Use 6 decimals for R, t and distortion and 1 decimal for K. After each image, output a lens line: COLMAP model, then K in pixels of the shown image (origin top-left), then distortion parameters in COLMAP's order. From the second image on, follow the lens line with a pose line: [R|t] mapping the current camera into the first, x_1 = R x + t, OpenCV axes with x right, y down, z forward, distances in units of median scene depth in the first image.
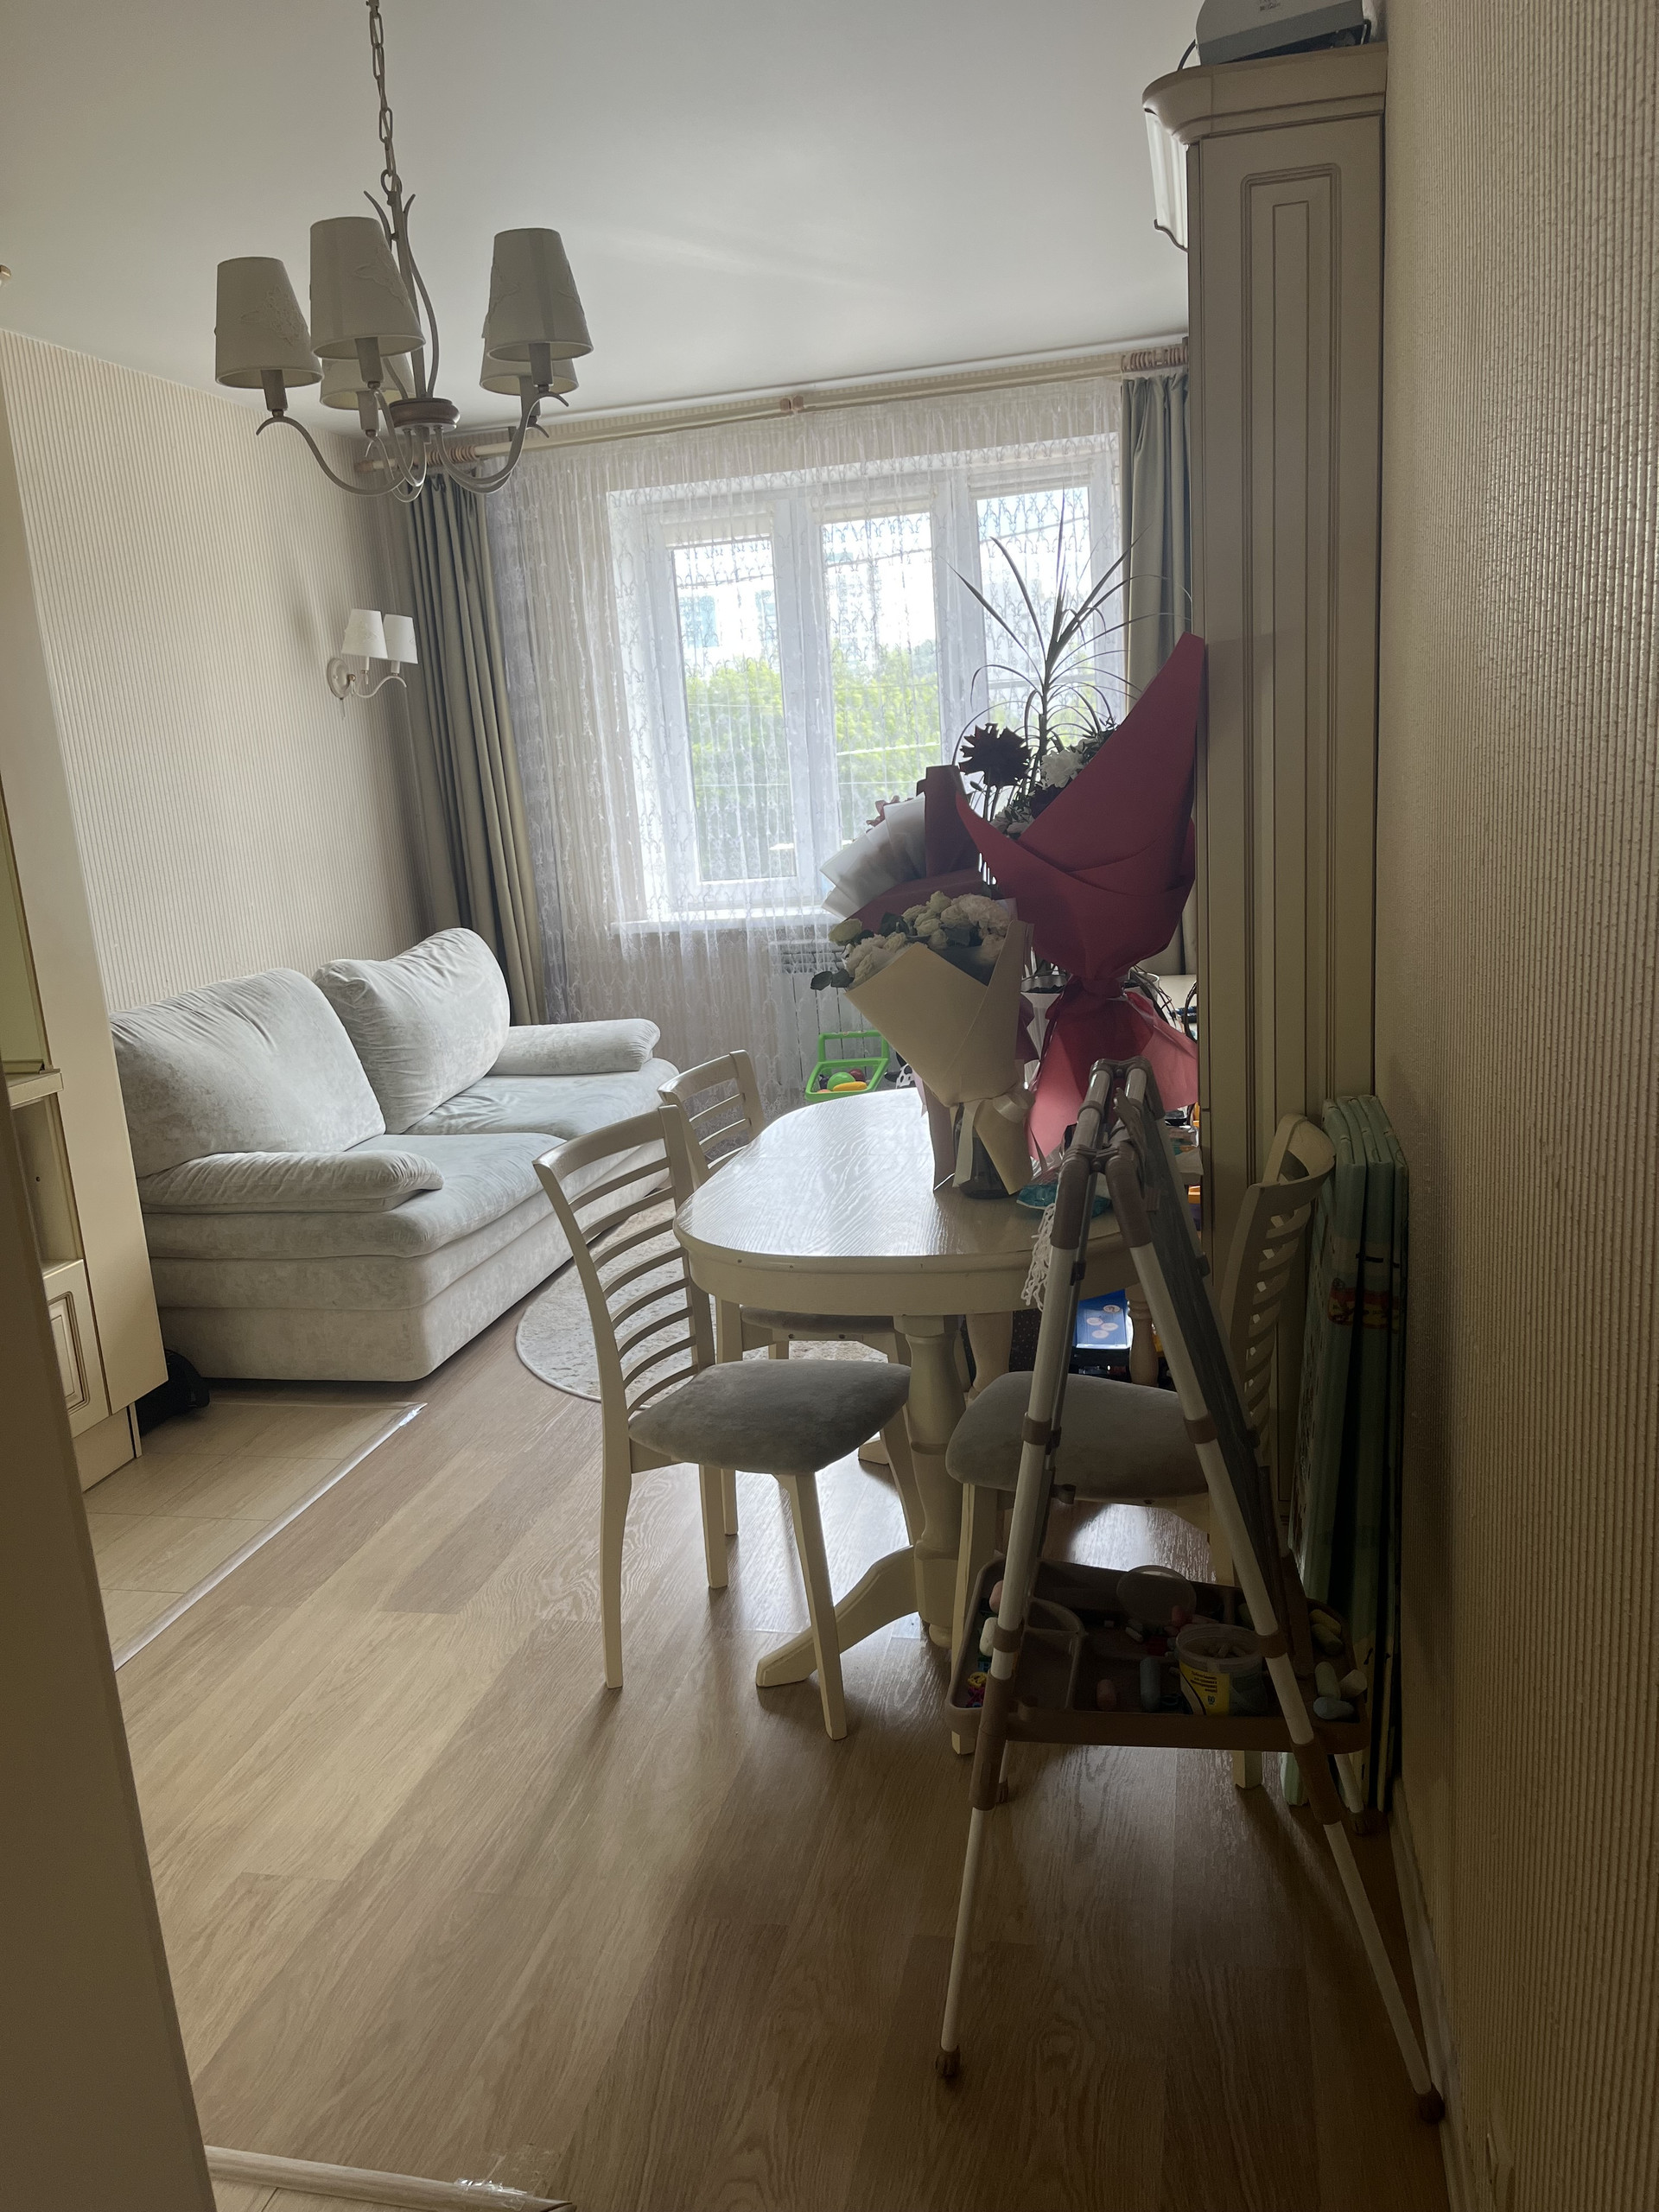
lens RADIAL K [[1668.4, 0, 813.4], [0, 1668.4, 1127.2], [0, 0, 1]] dist [0.072041, -0.102548]
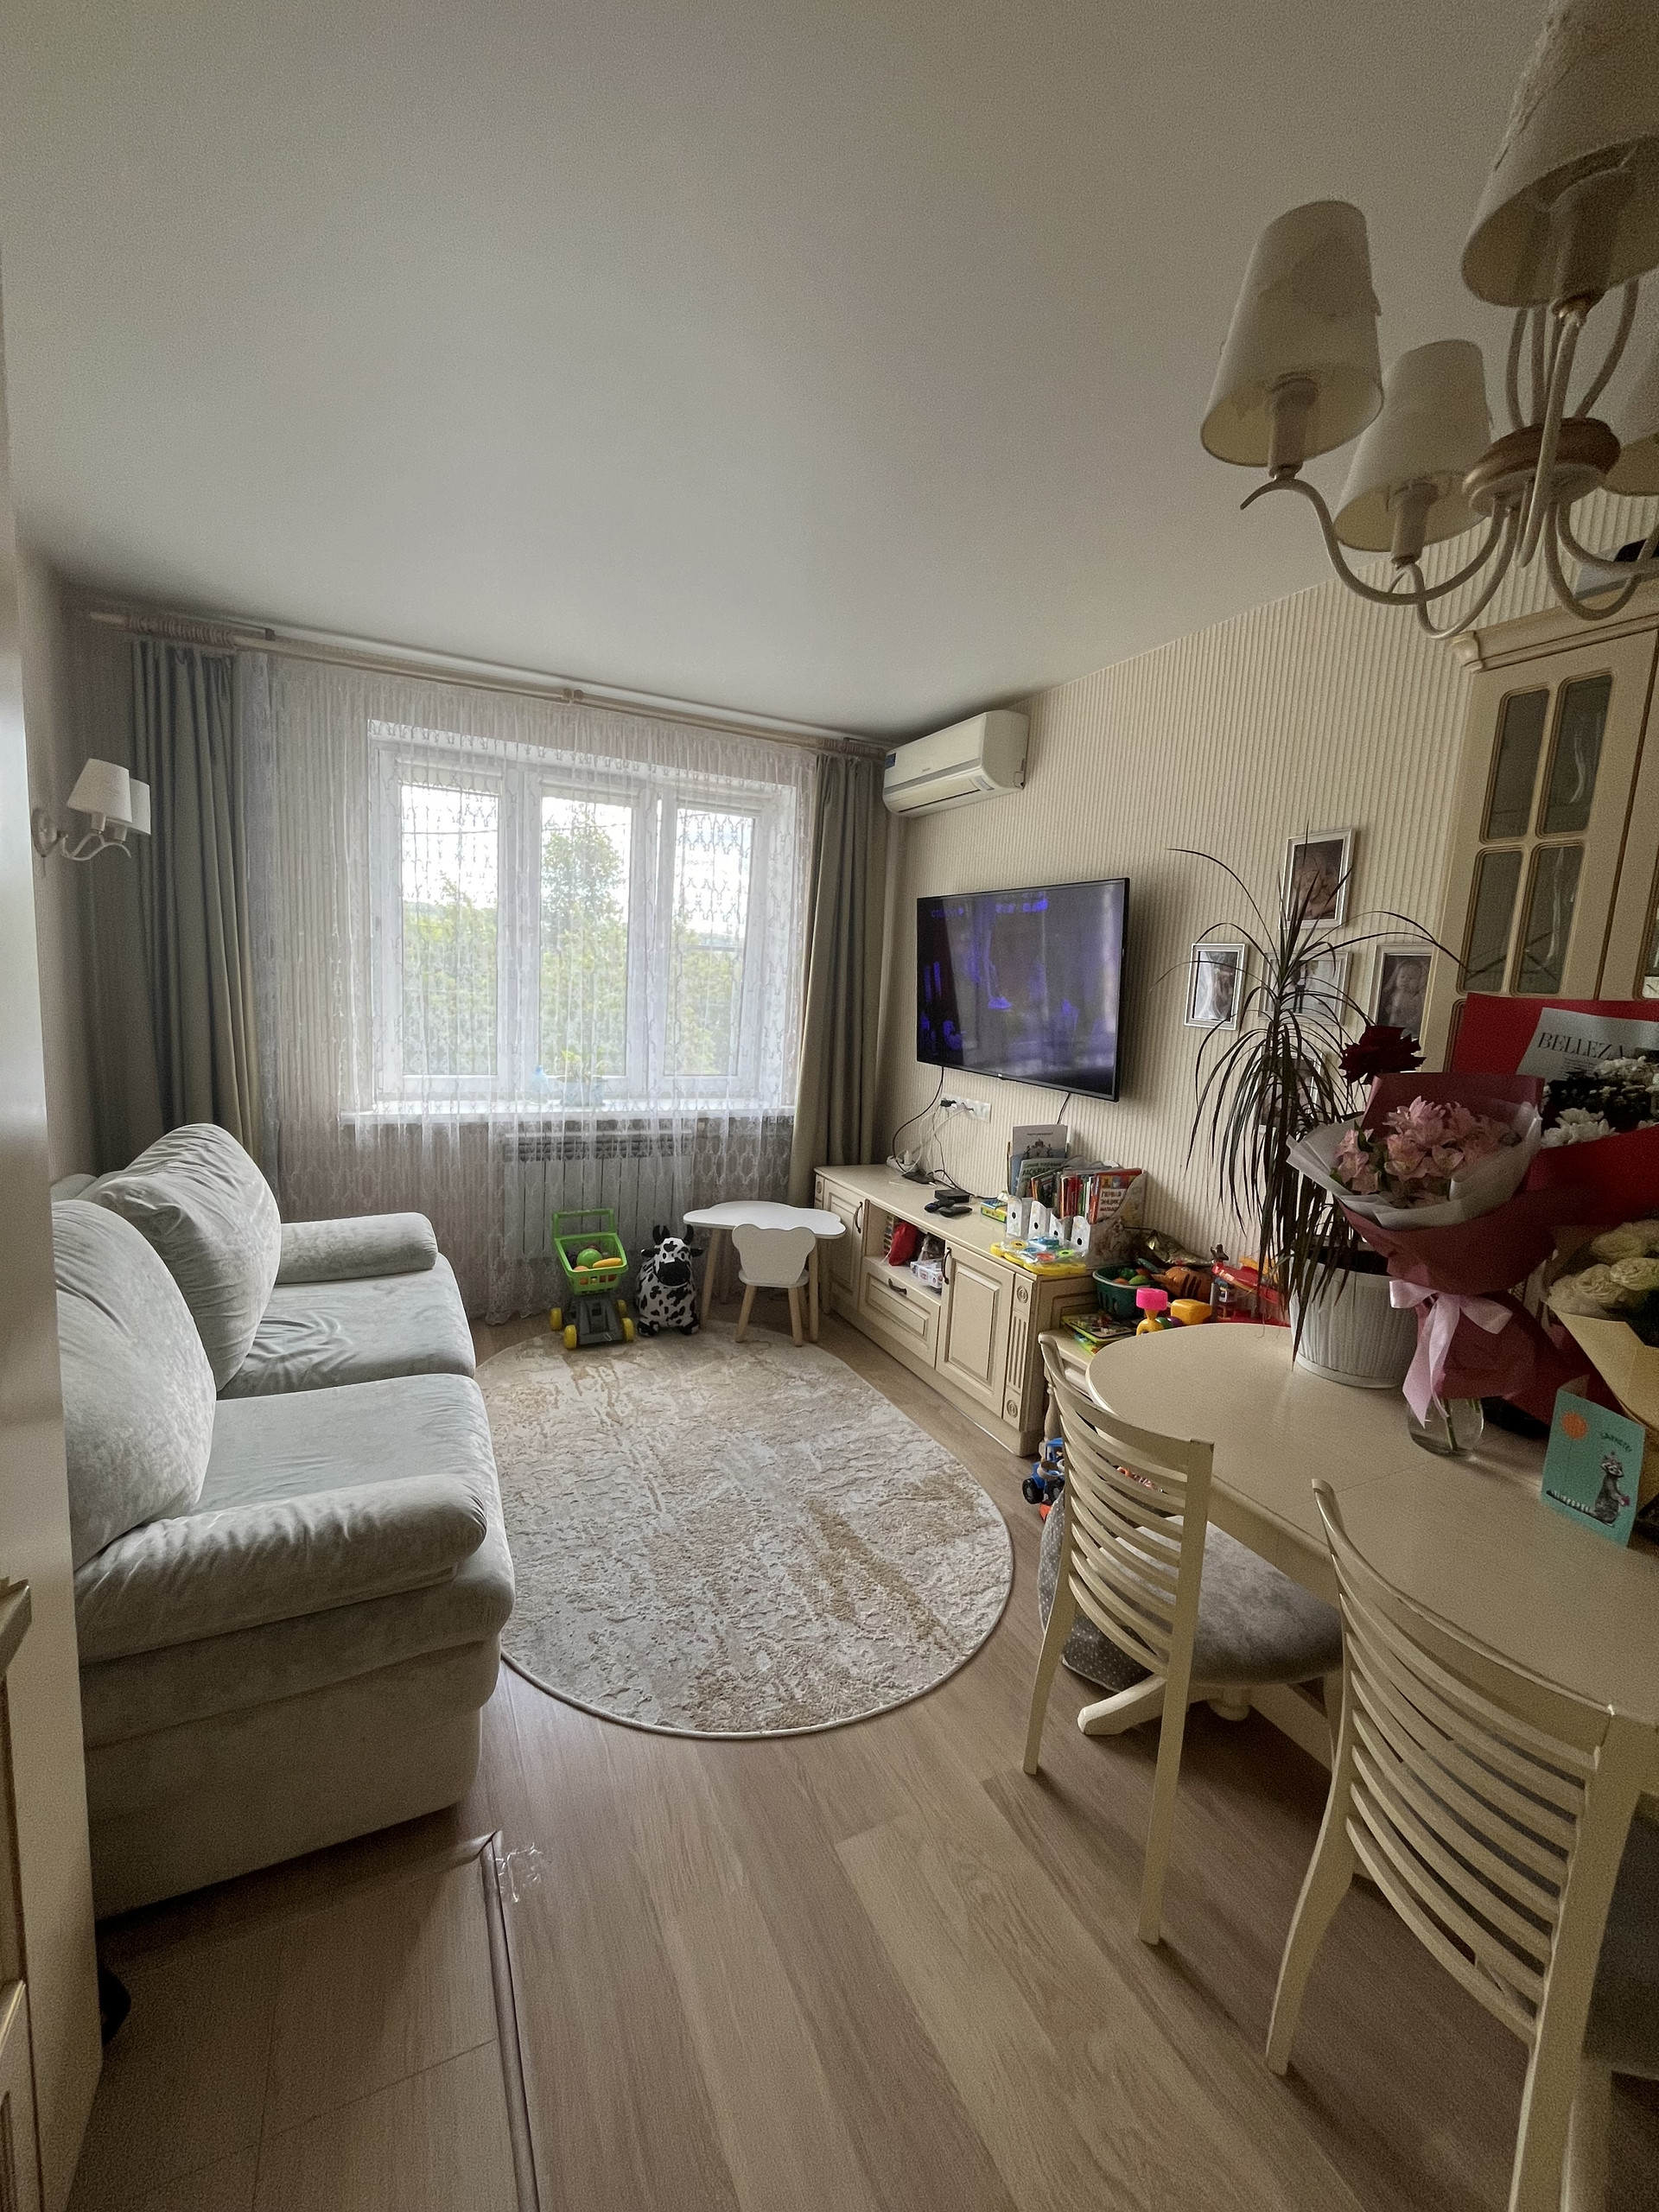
lens RADIAL K [[899.5, 0, 829.8], [0, 899.5, 1101.1], [0, 0, 1]] dist [-0.001454, -0.000079]
pose [[0.768526, 0.030062, 0.639112, -0.254896], [0.028206, 0.996333, -0.080782, -0.078787], [-0.639197, 0.080109, 0.764859, 0.390465]]
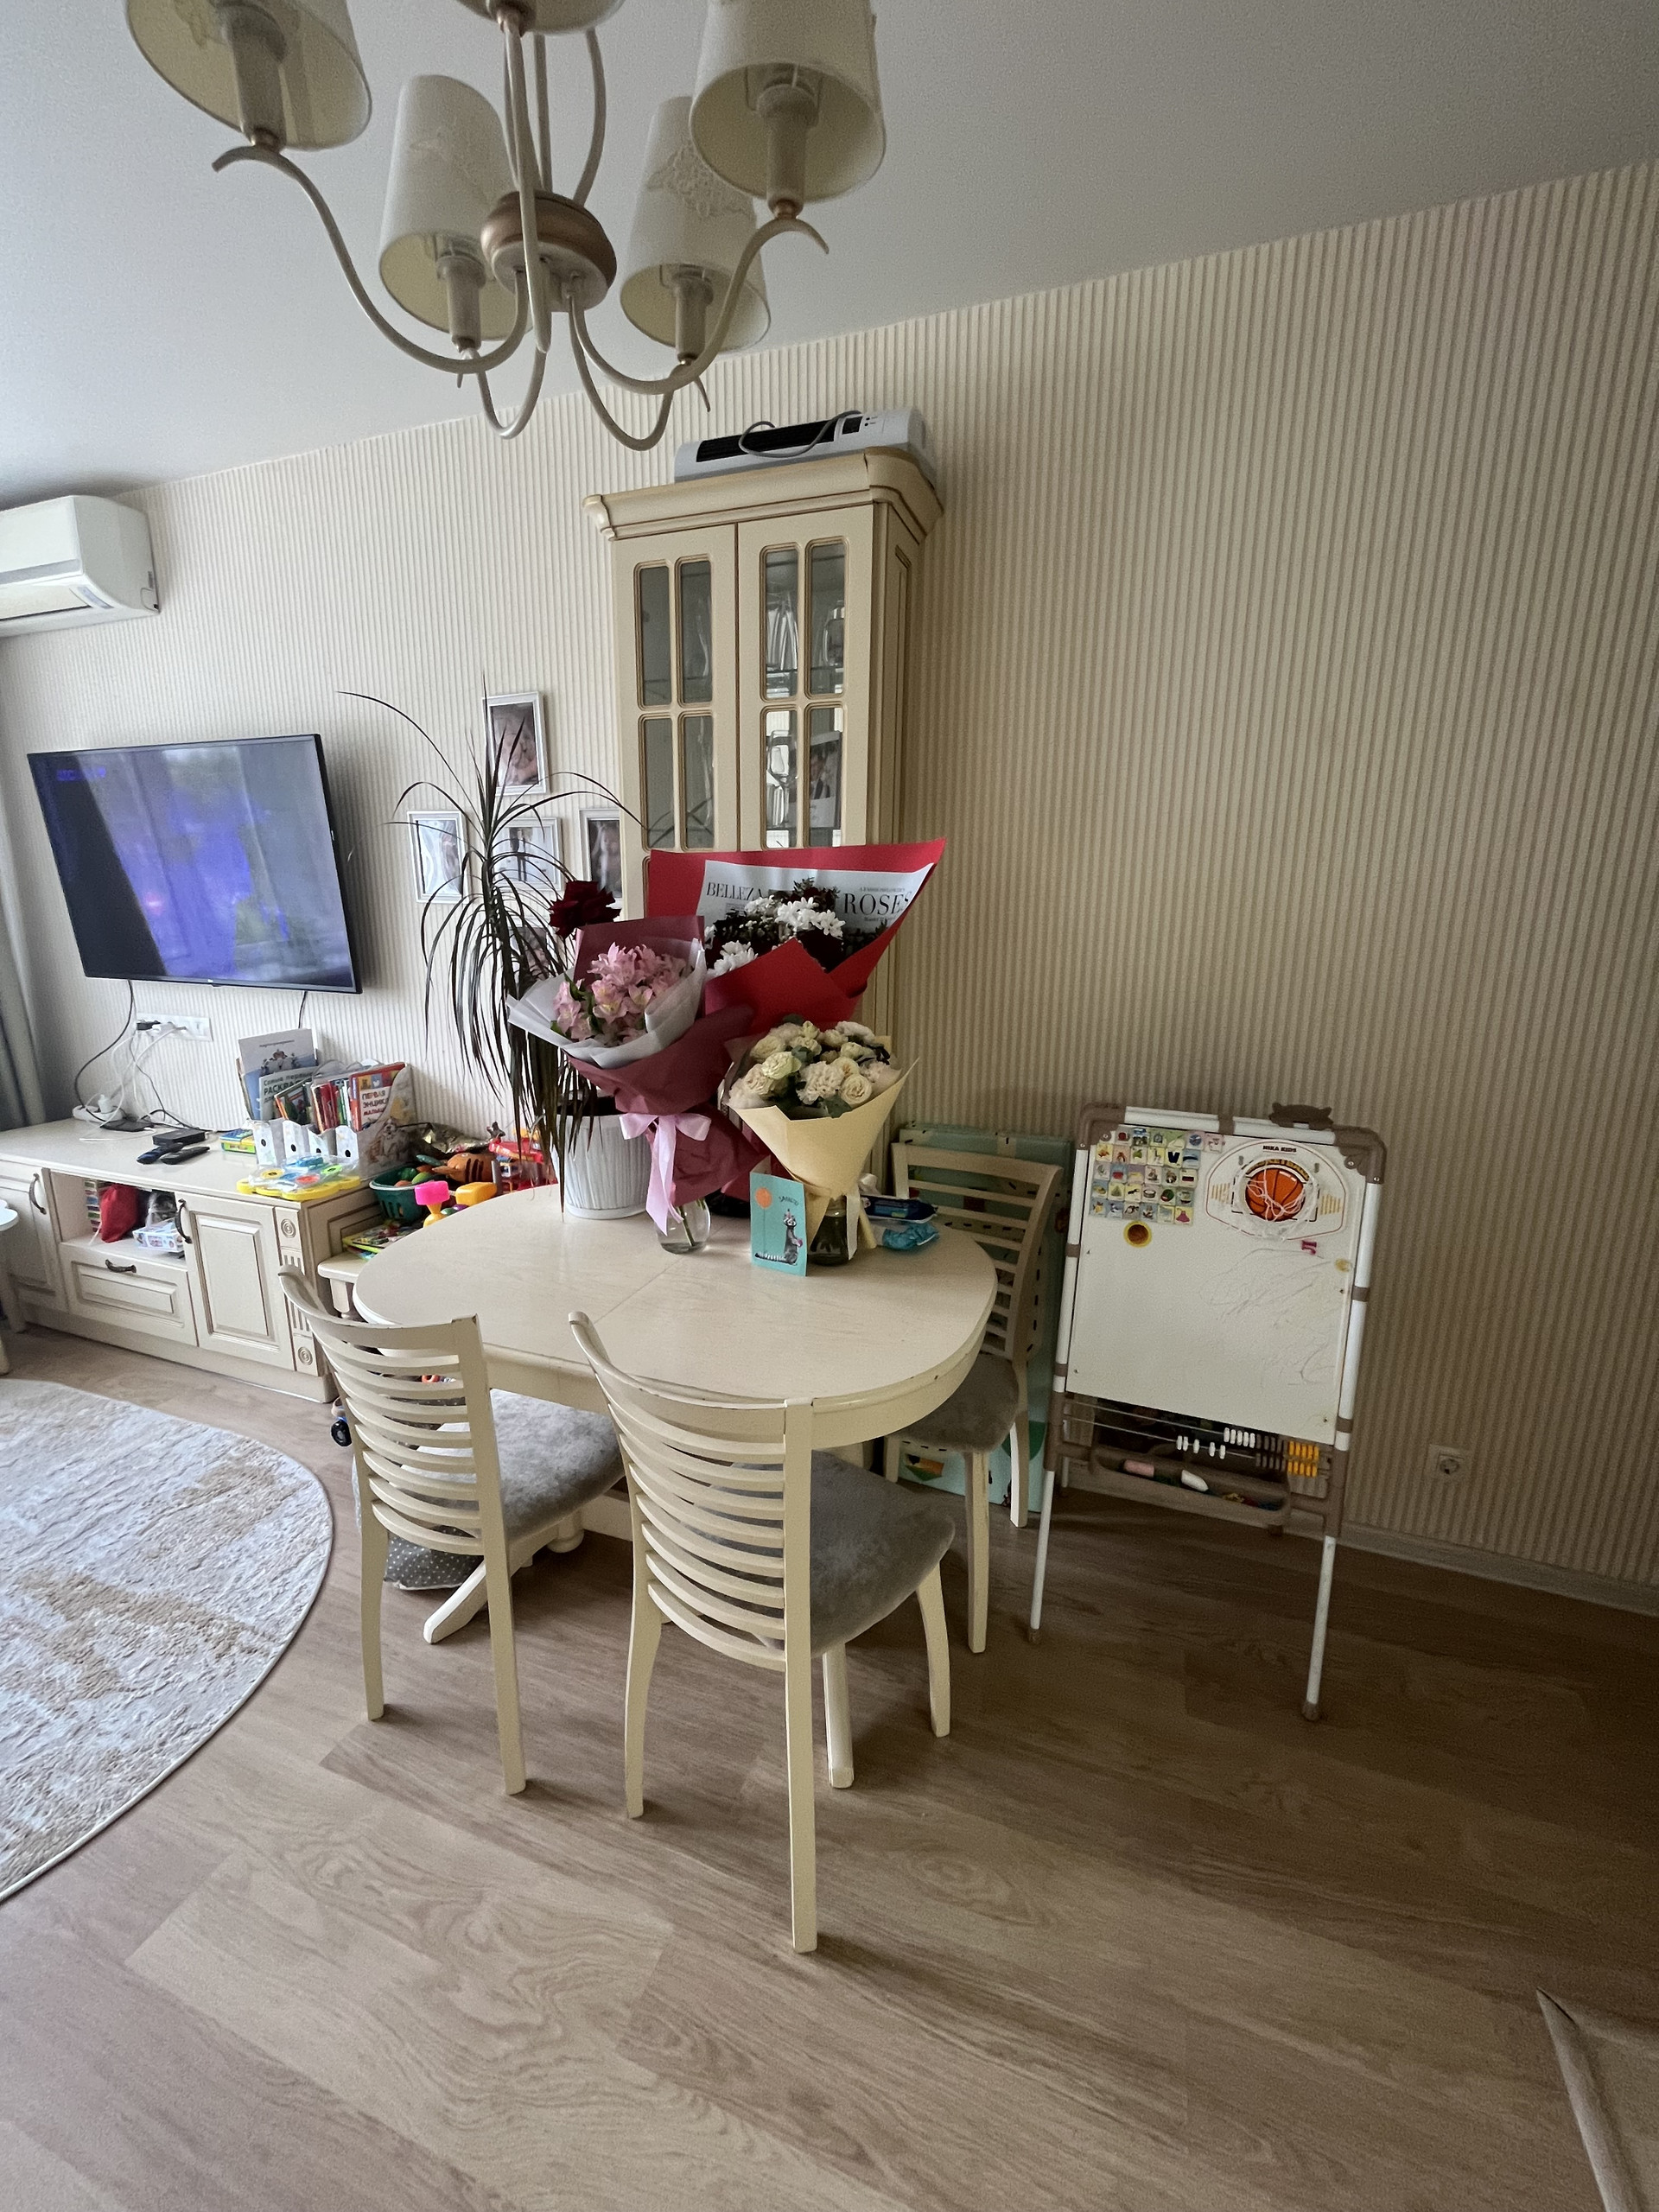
lens RADIAL K [[895.2, 0, 832.2], [0, 895.2, 1101.0], [0, 0, 1]] dist [0.002542, 0.000064]
pose [[0.134047, -0.147969, 0.979866, -0.228160], [0.199367, 0.972599, 0.119598, -0.067937], [-0.970713, 0.179321, 0.159874, 0.378265]]
